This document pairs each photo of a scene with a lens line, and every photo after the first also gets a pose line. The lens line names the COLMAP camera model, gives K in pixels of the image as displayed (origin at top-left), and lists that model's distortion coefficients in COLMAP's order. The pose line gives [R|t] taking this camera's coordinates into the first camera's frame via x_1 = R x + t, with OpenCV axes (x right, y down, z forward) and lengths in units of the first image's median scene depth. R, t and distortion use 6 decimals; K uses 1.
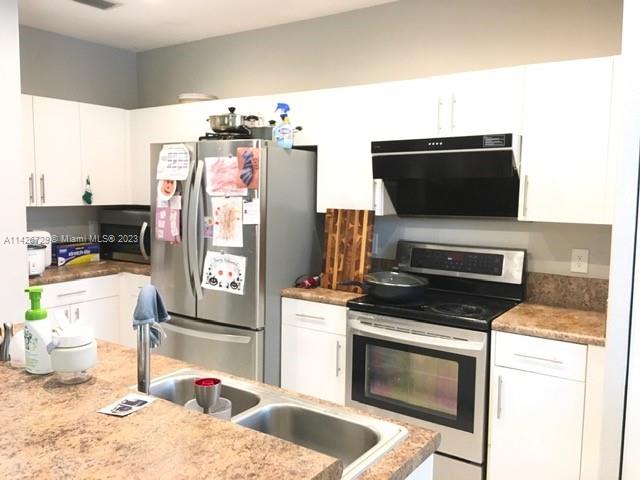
lens RADIAL K [[547.3, 0, 320.0], [0, 547.3, 240.0], [0, 0, 1]] dist [0.071888, -0.100178]
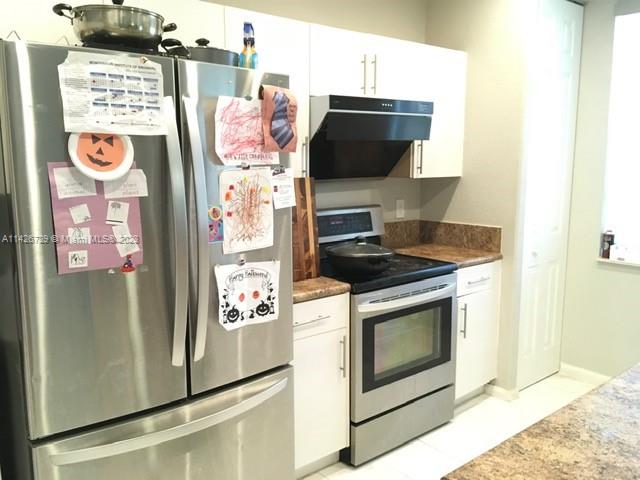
lens RADIAL K [[547.3, 0, 320.0], [0, 547.3, 240.0], [0, 0, 1]] dist [0.071888, -0.100178]
pose [[0.271008, -0.158273, 0.949476, -0.703766], [0.094863, 0.985979, 0.137282, -0.073051], [-0.957891, 0.052866, 0.282223, 0.747518]]
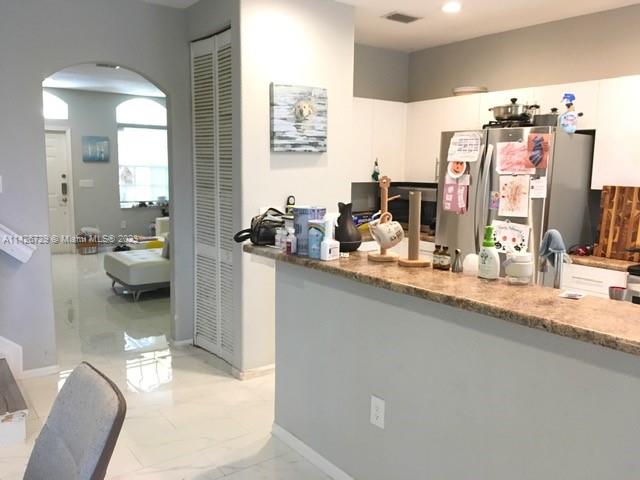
lens RADIAL K [[547.3, 0, 320.0], [0, 547.3, 240.0], [0, 0, 1]] dist [0.071888, -0.100178]
pose [[0.946367, 0.043775, -0.320114, -0.176467], [-0.032846, 0.998681, 0.039464, 0.028908], [0.321419, -0.026833, 0.946557, -0.275845]]
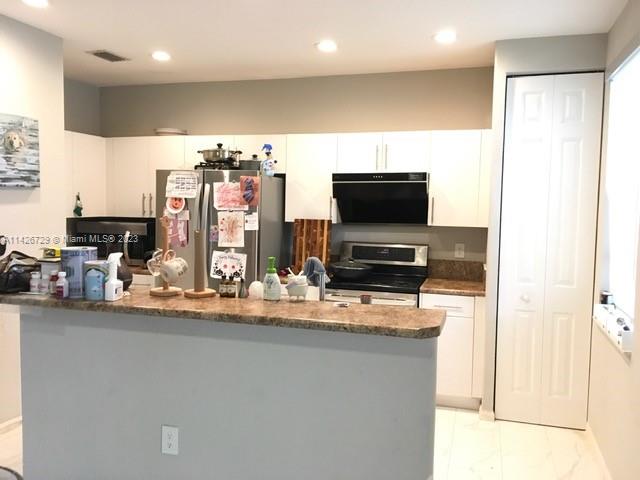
lens RADIAL K [[547.3, 0, 320.0], [0, 547.3, 240.0], [0, 0, 1]] dist [0.071888, -0.100178]
pose [[0.954630, -0.016928, 0.297314, -0.359507], [0.022764, 0.999610, -0.016178, 0.021470], [-0.296924, 0.022212, 0.954643, -0.372618]]
